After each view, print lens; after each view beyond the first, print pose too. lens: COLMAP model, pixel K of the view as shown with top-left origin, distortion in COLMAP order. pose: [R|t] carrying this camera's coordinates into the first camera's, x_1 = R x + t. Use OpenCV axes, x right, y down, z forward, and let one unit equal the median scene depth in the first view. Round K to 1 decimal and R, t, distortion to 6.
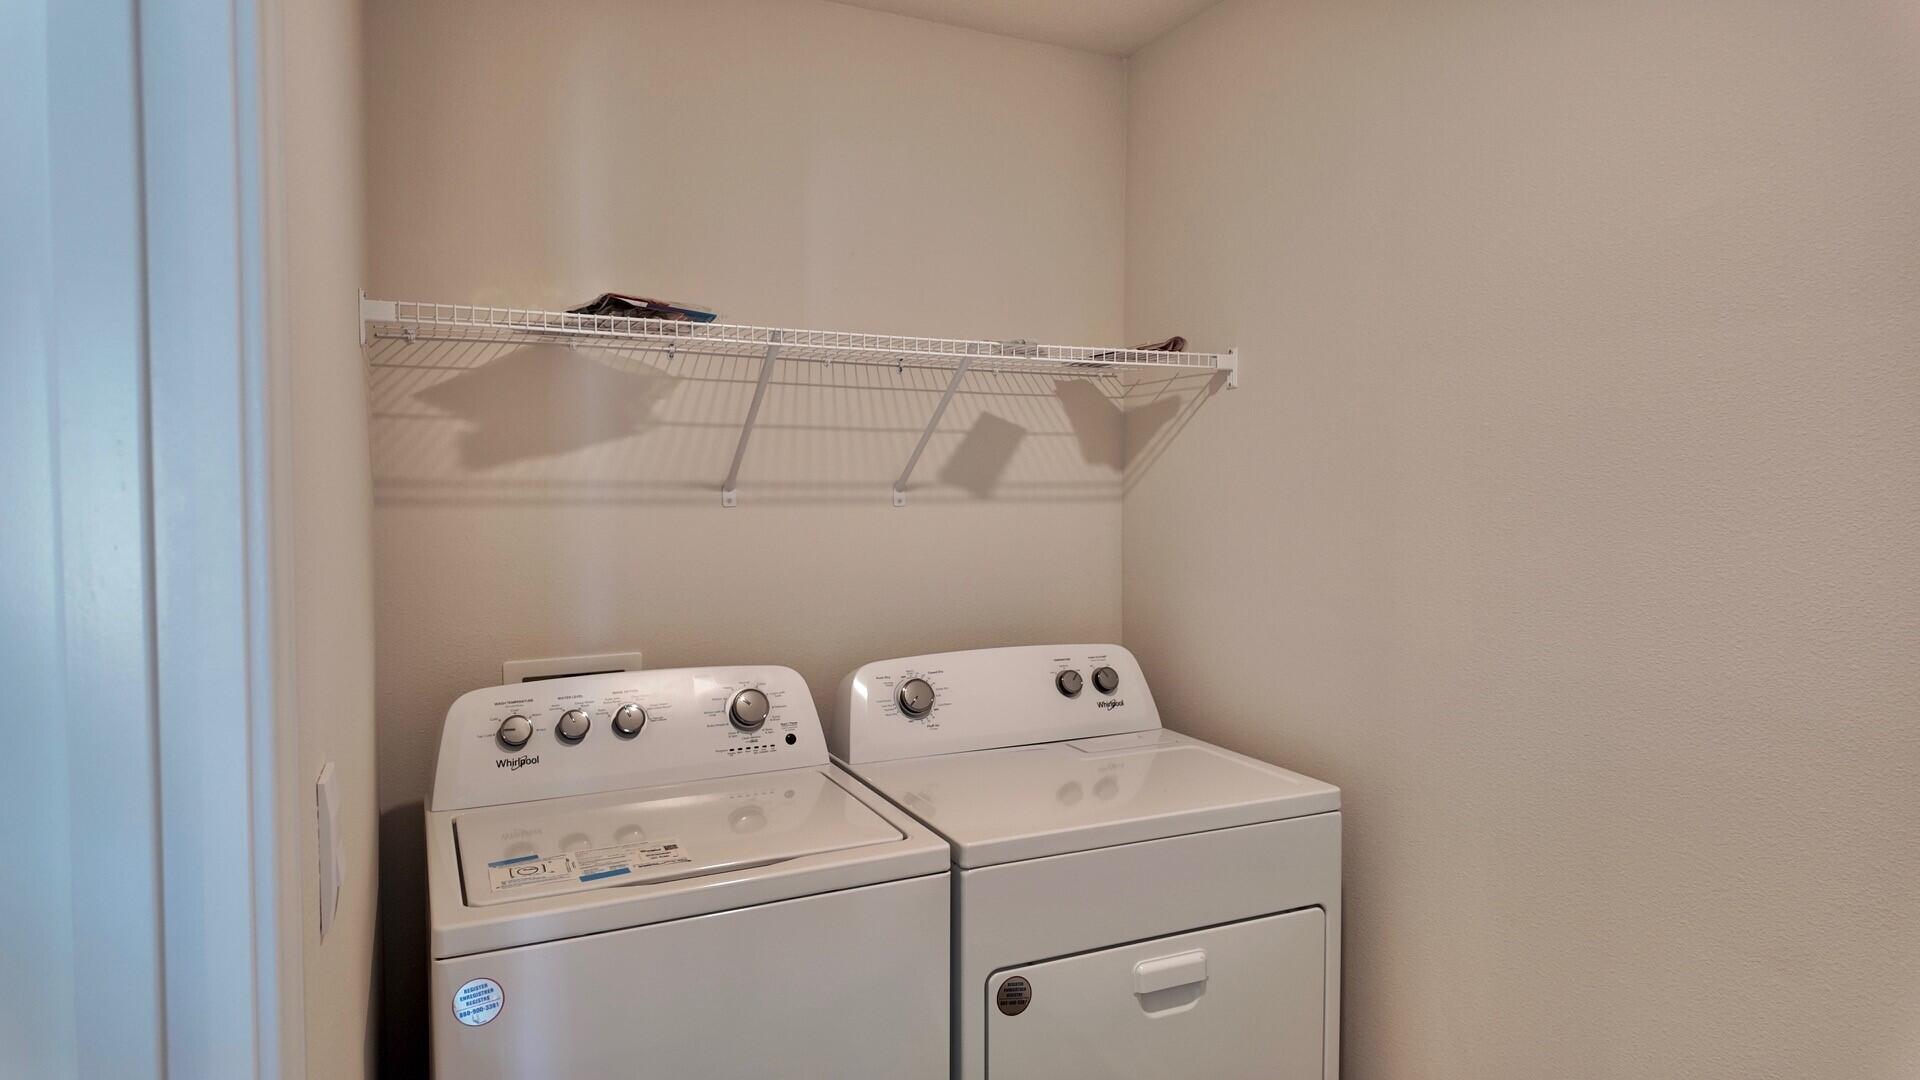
lens RADIAL K [[1120.2, 0, 961.7], [0, 1120.2, 537.3], [0, 0, 1]] dist [0.052306, -0.050538]
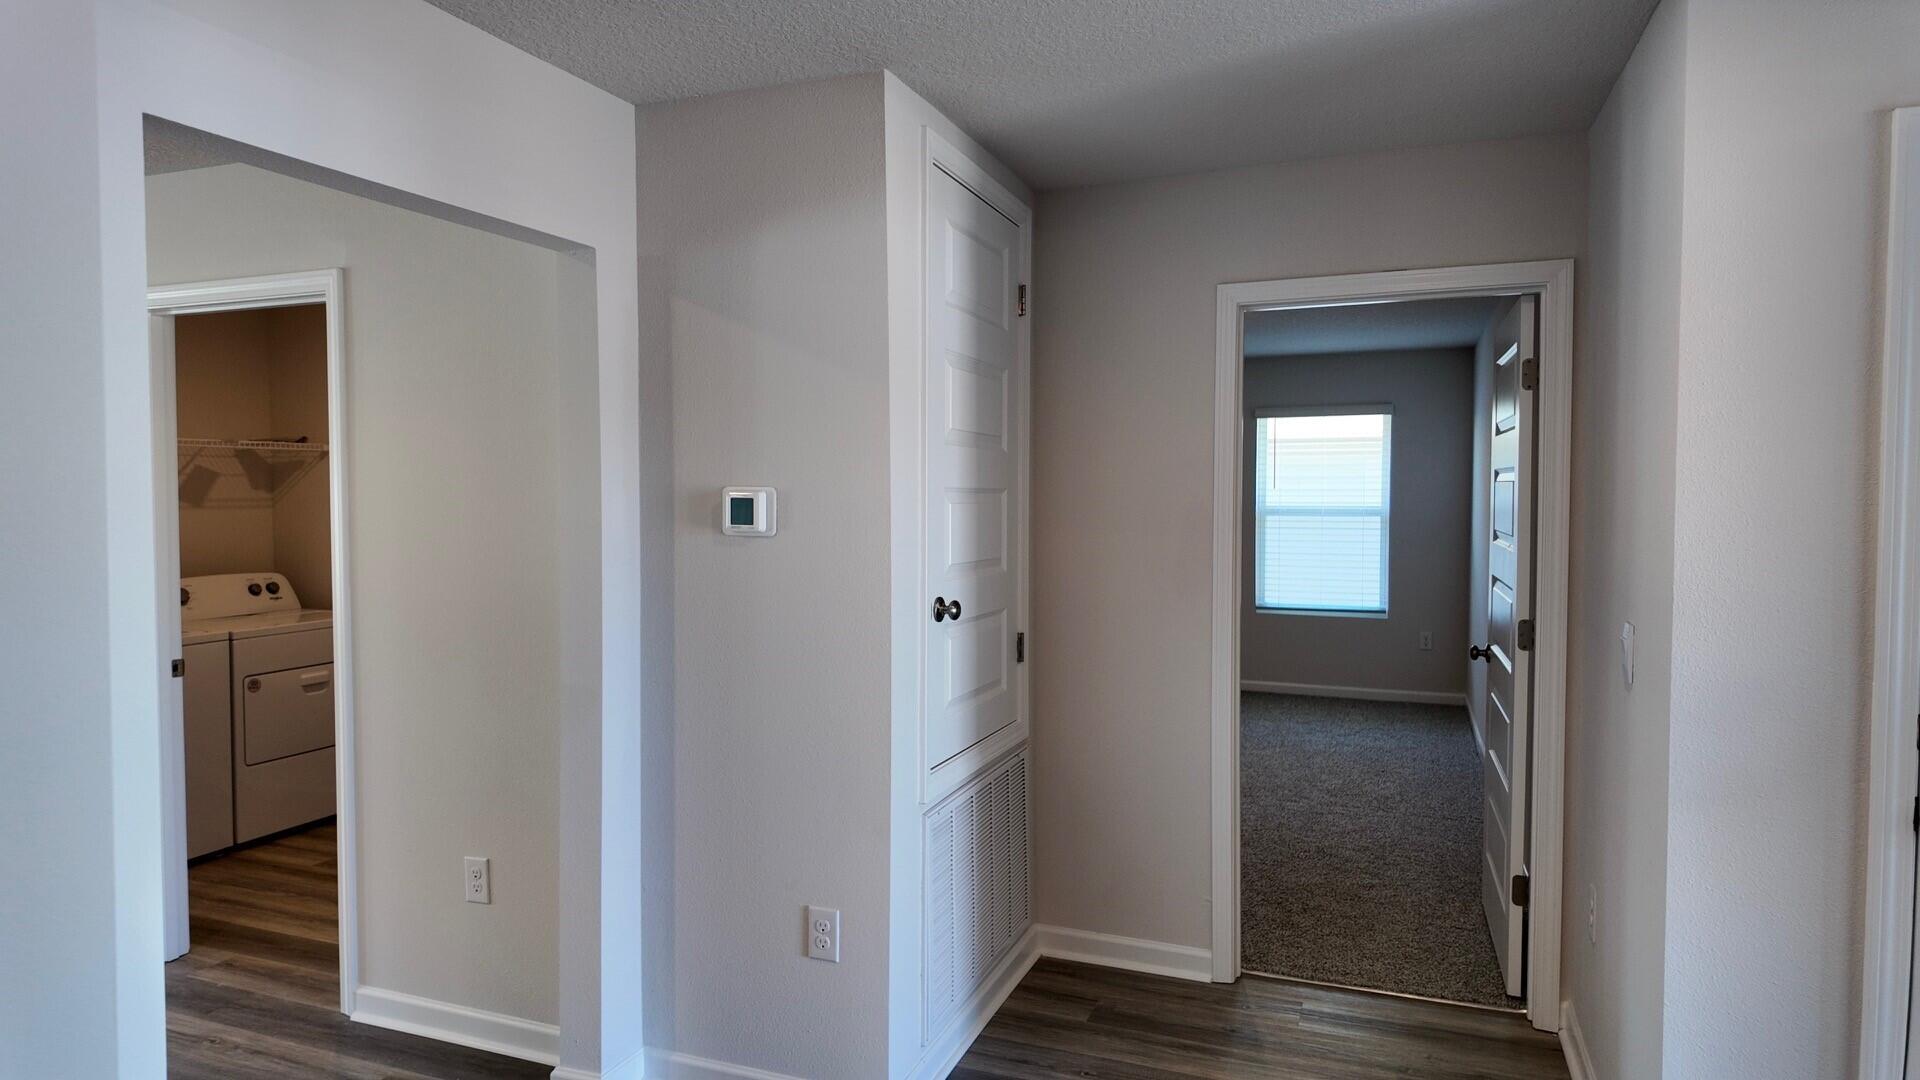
lens RADIAL K [[1120.2, 0, 961.5], [0, 1120.2, 549.8], [0, 0, 1]] dist [0.052306, -0.050538]
pose [[0.728574, -0.030040, 0.684308, -0.412820], [0.017707, 0.999530, 0.025026, 0.017742], [-0.684739, -0.006116, 0.728763, -1.577392]]
